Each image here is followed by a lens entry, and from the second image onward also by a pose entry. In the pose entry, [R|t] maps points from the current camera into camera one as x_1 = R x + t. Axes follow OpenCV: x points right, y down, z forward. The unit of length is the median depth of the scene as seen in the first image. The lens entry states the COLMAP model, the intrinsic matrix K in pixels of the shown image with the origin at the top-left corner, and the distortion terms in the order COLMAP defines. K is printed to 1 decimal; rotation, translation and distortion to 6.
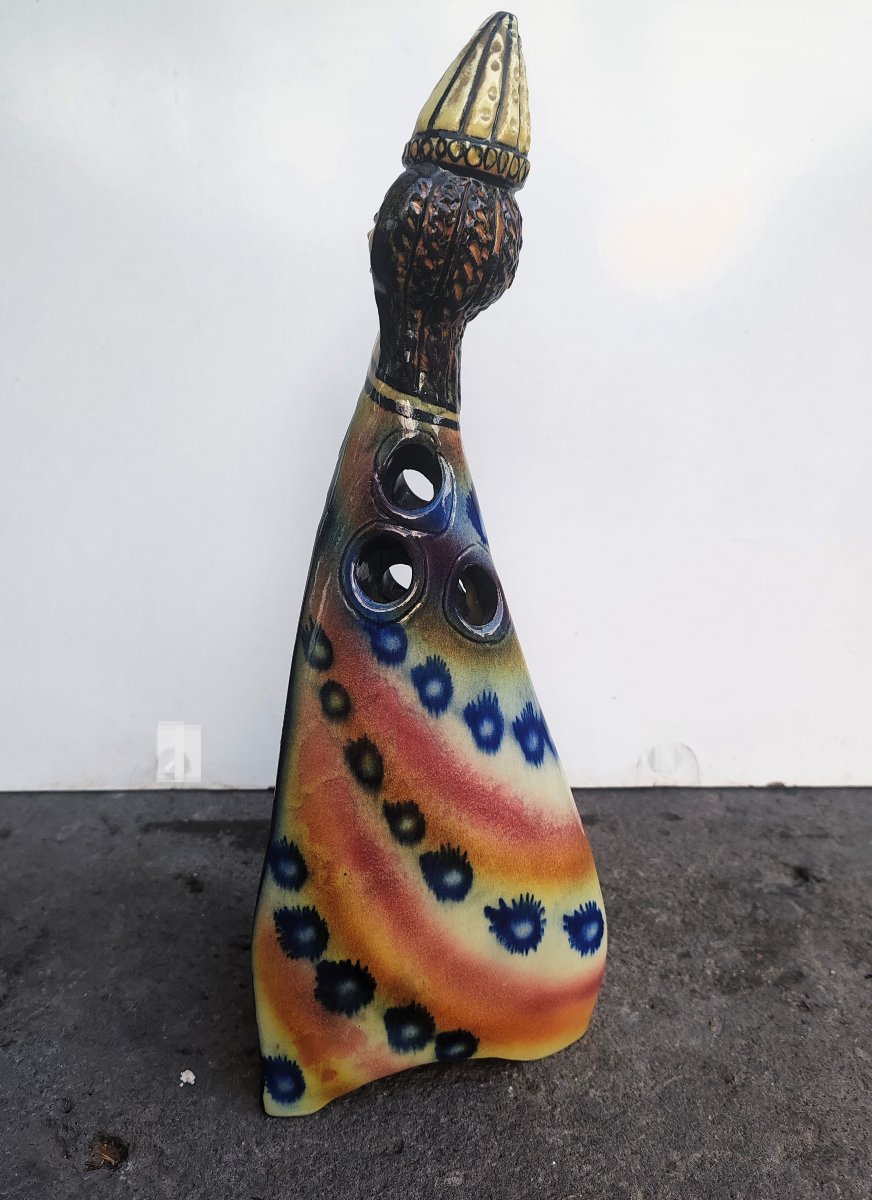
lens RADIAL K [[1002.3, 0, 448.1], [0, 1002.3, 606.8], [0, 0, 1]] dist [0.002721, -0.004527]
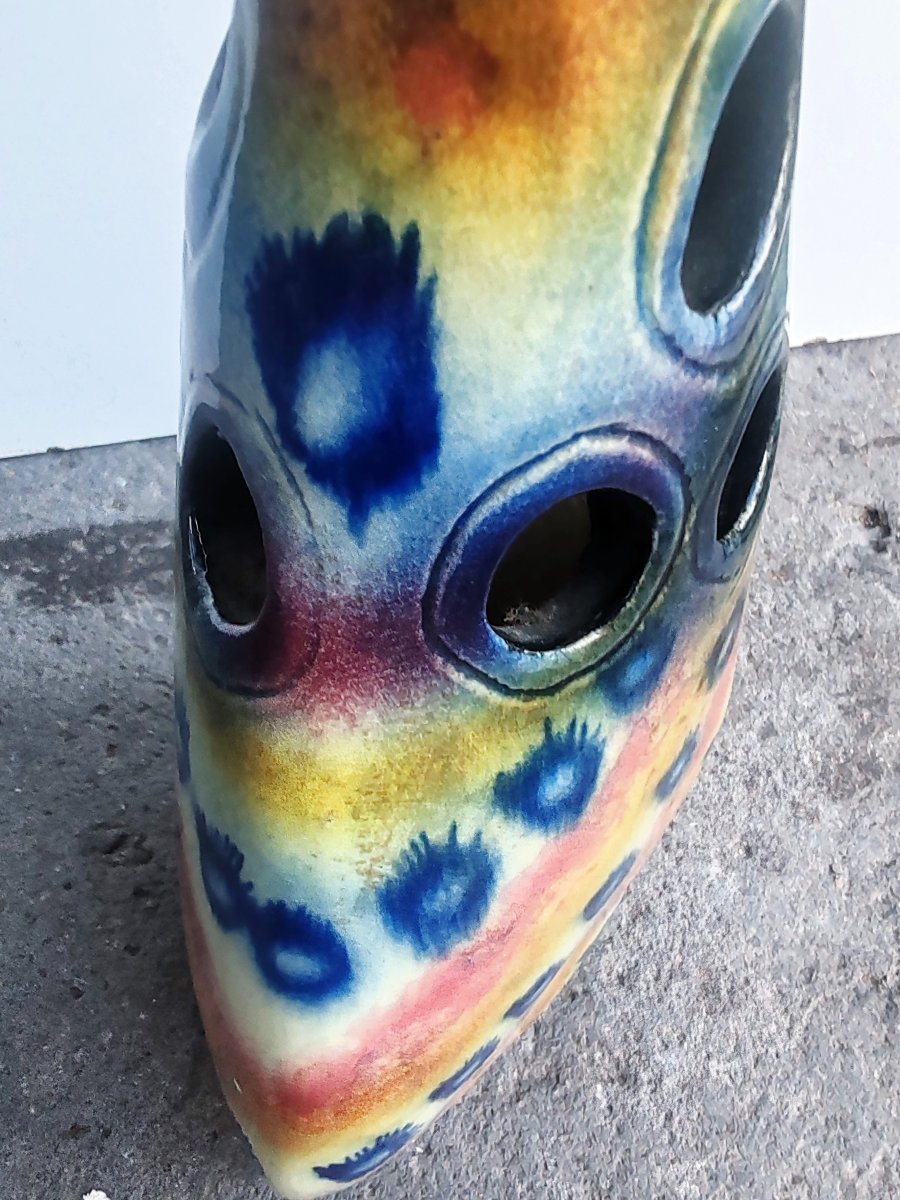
lens RADIAL K [[937.6, 0, 451.6], [0, 937.6, 601.0], [0, 0, 1]] dist [-0.005609, -0.001434]
pose [[0.972709, -0.166515, 0.161584, -0.067147], [0.022494, 0.760795, 0.648602, -0.147957], [-0.230935, -0.627266, 0.743778, 0.633926]]
